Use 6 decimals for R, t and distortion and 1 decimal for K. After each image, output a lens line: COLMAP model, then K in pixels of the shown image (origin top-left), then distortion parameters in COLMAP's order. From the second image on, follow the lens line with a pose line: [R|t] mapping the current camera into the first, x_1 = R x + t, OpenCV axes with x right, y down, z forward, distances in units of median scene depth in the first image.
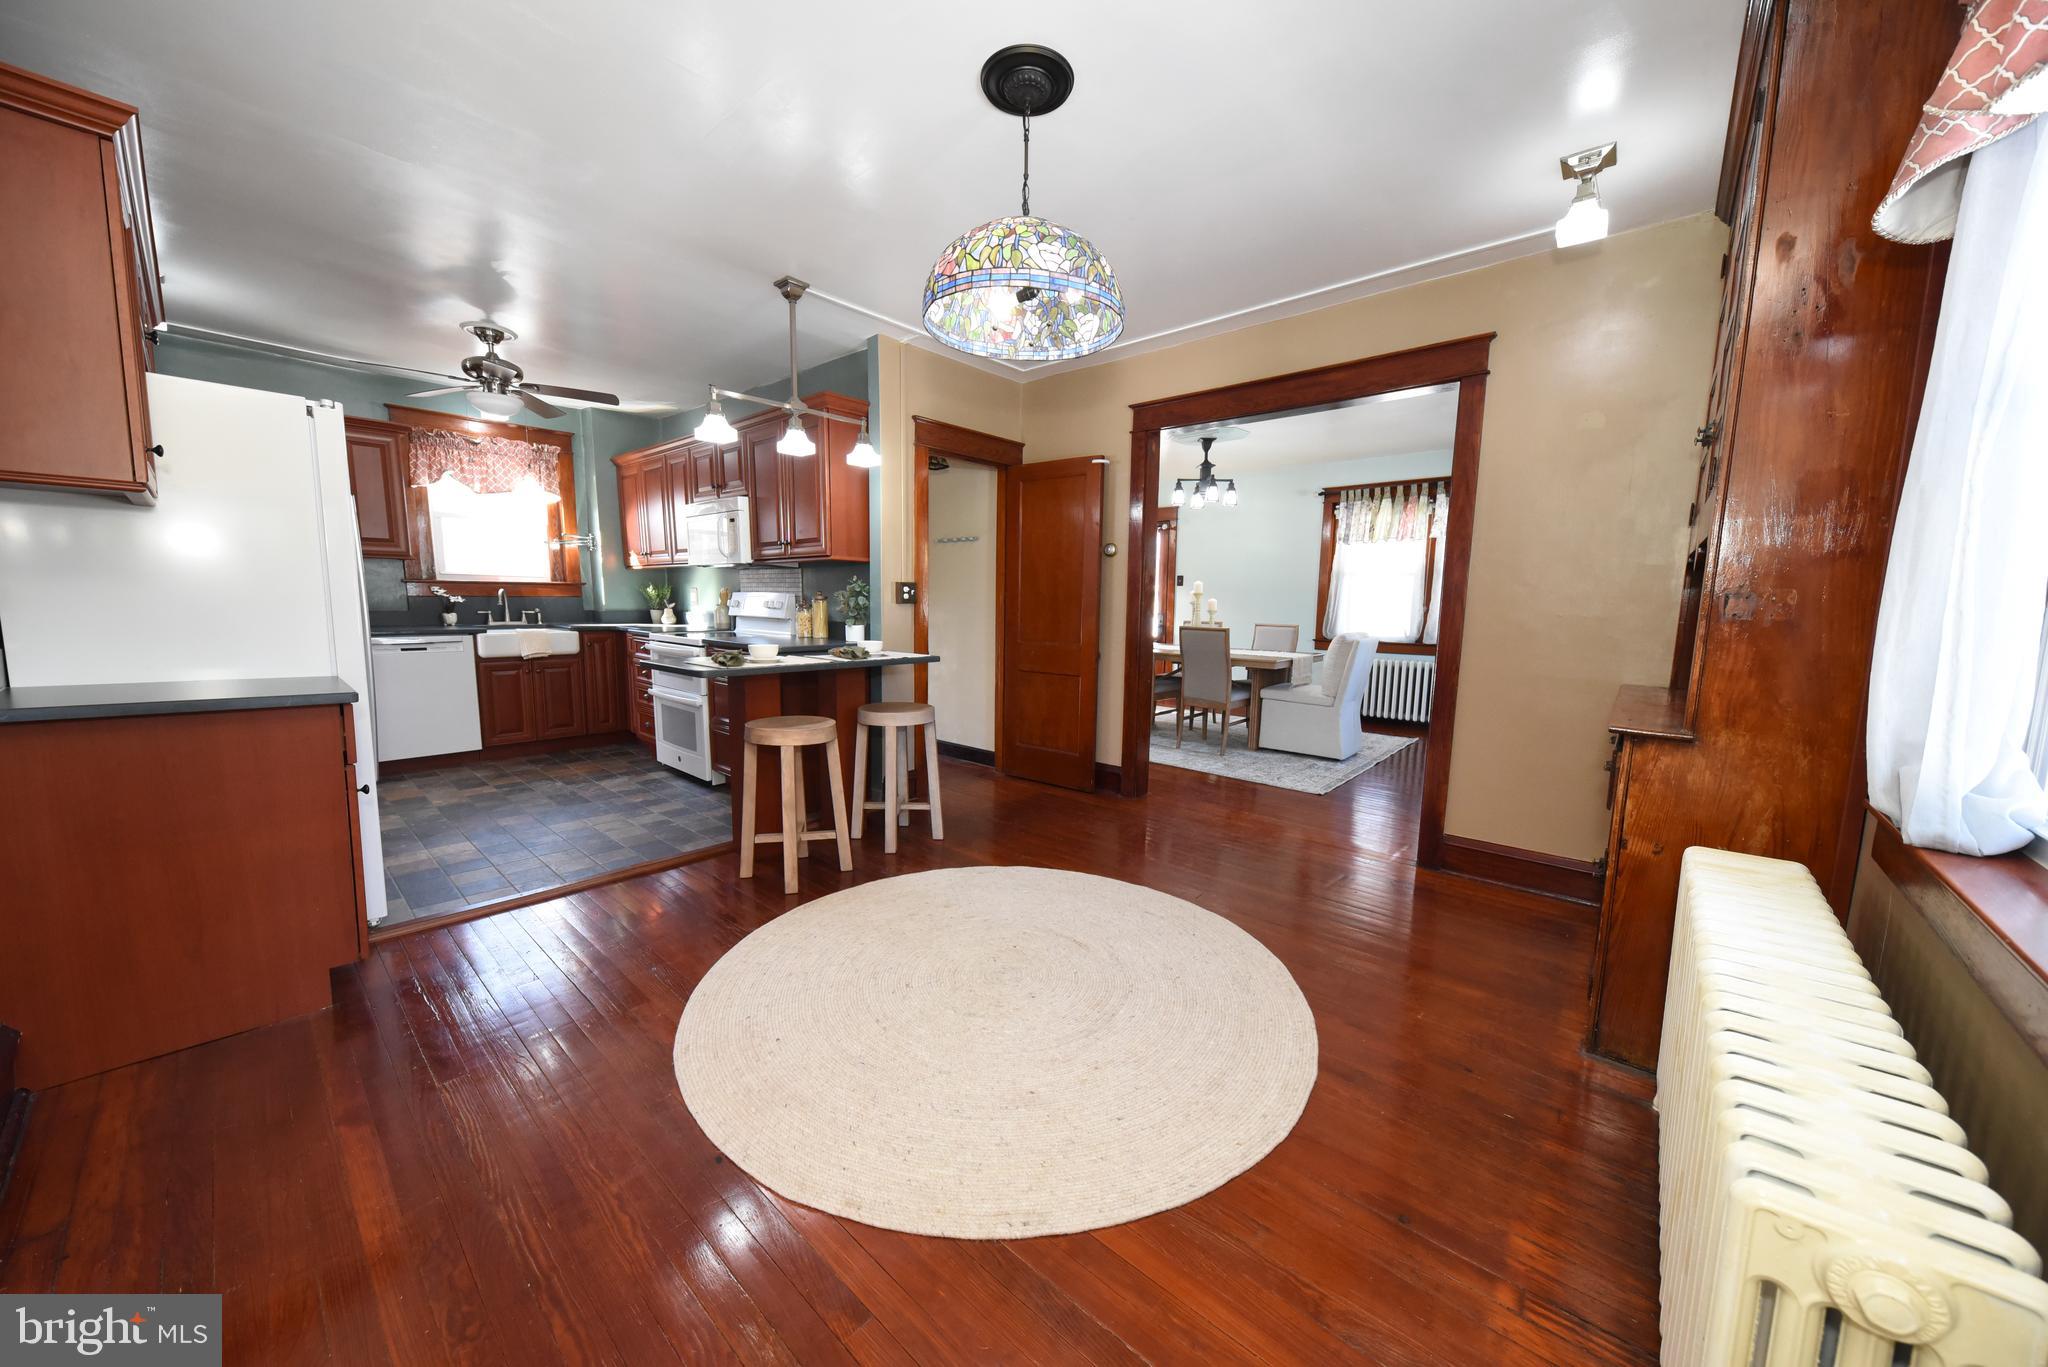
lens RADIAL K [[707.6, 0, 1021.1], [0, 707.6, 685.4], [0, 0, 1]] dist [0.000211, 0.000011]
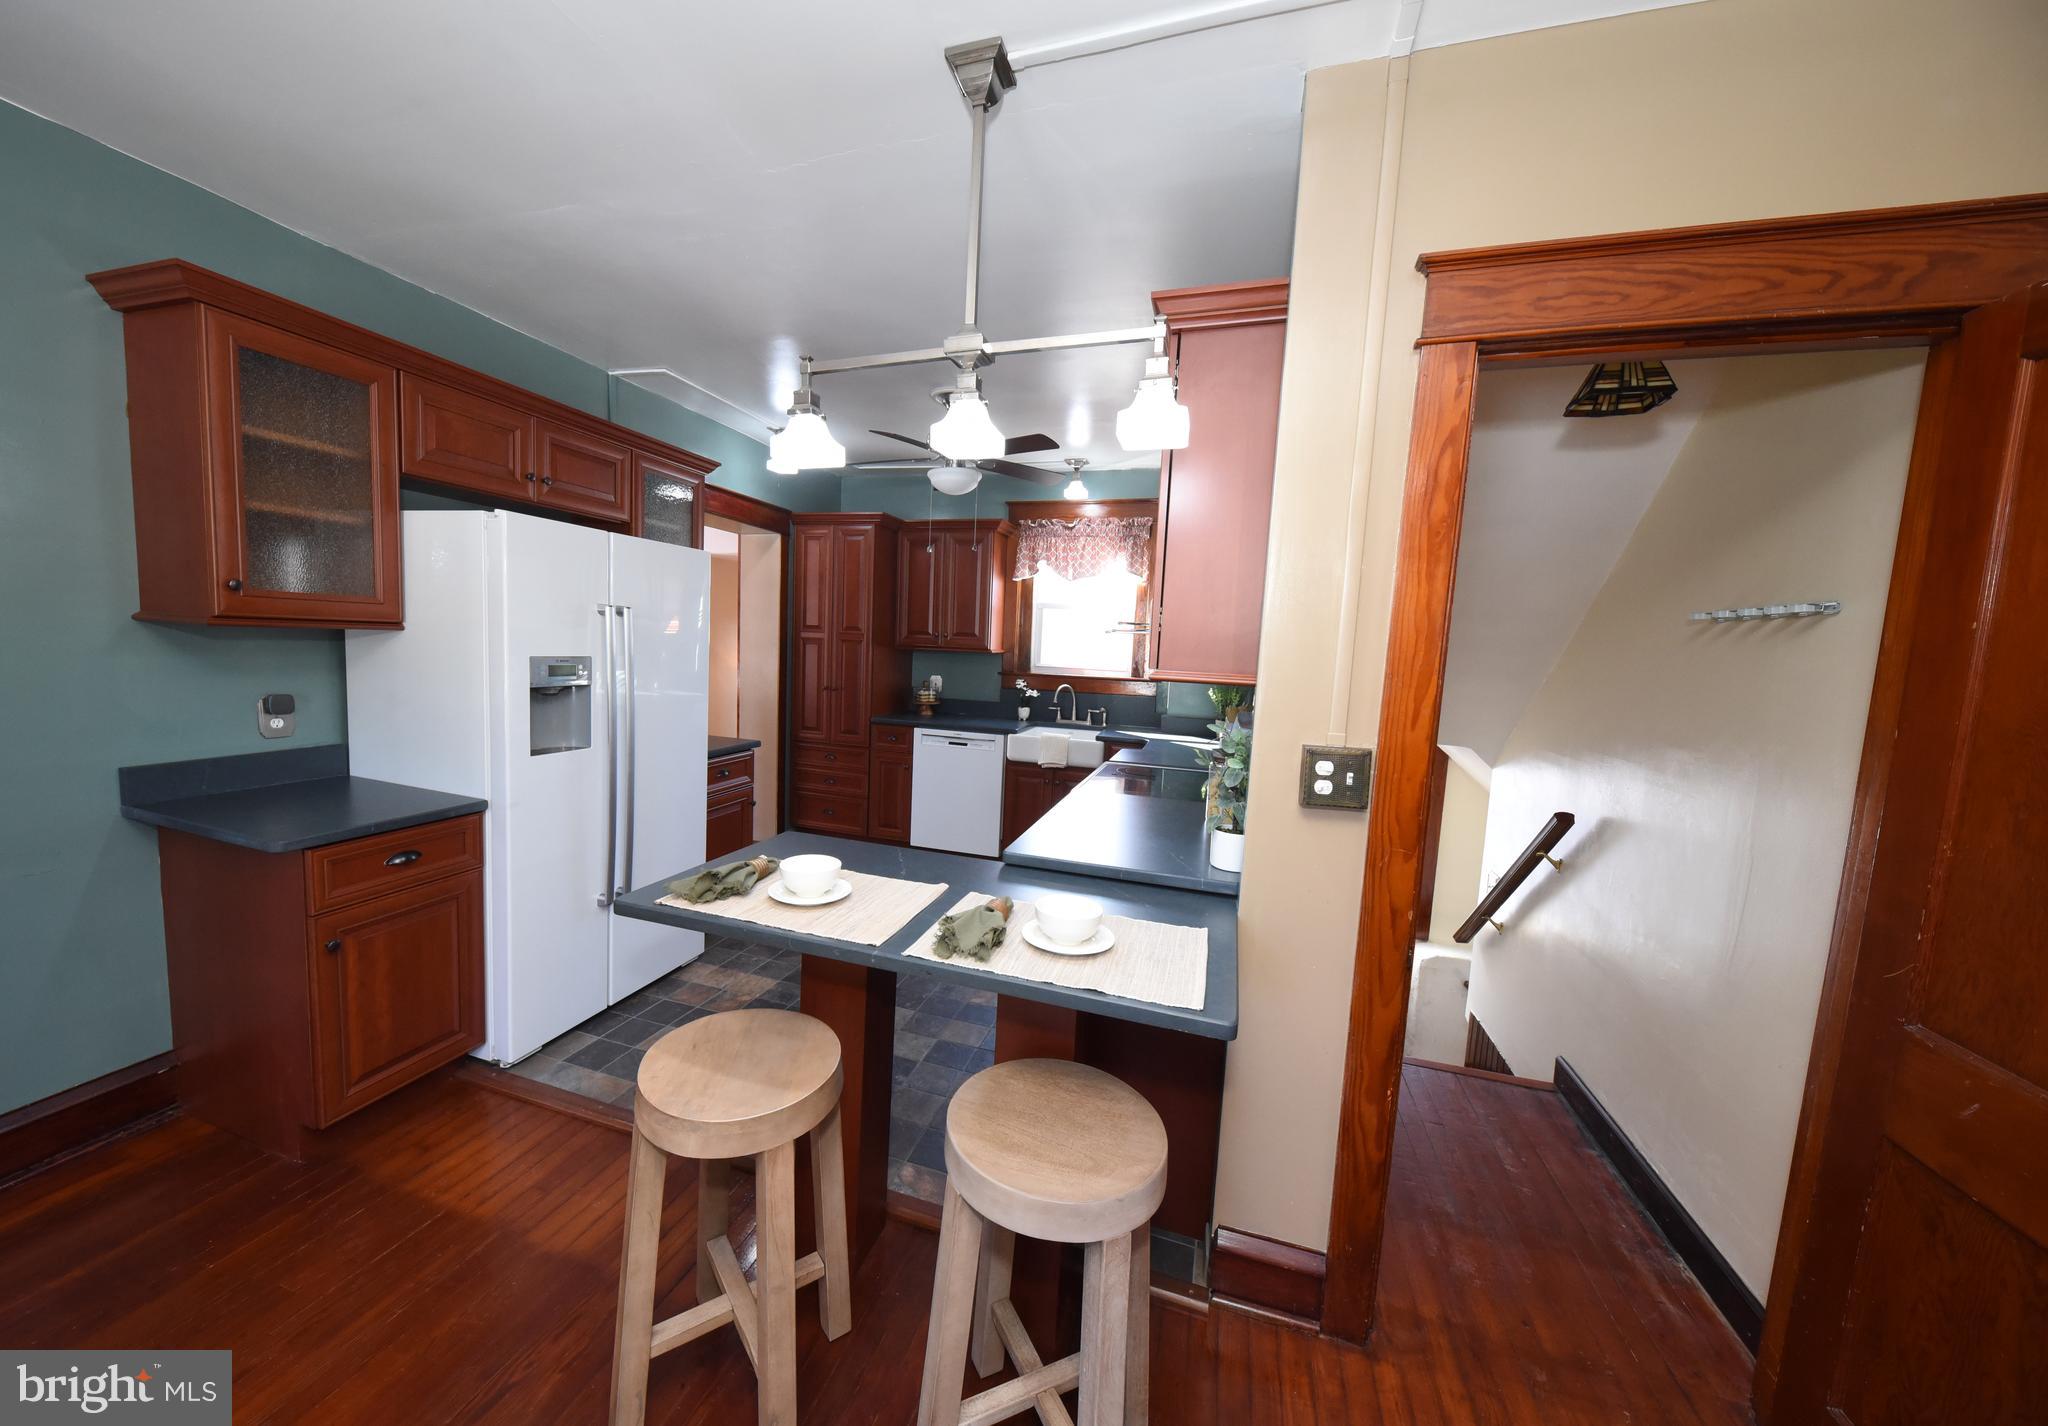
lens RADIAL K [[718.8, 0, 1014.7], [0, 718.8, 711.2], [0, 0, 1]] dist [-0.000760, -0.000076]
pose [[0.403728, 0.088921, -0.910547, 0.079742], [-0.147800, 0.988531, 0.031004, -0.125369], [0.902862, 0.122061, 0.412240, 0.585471]]
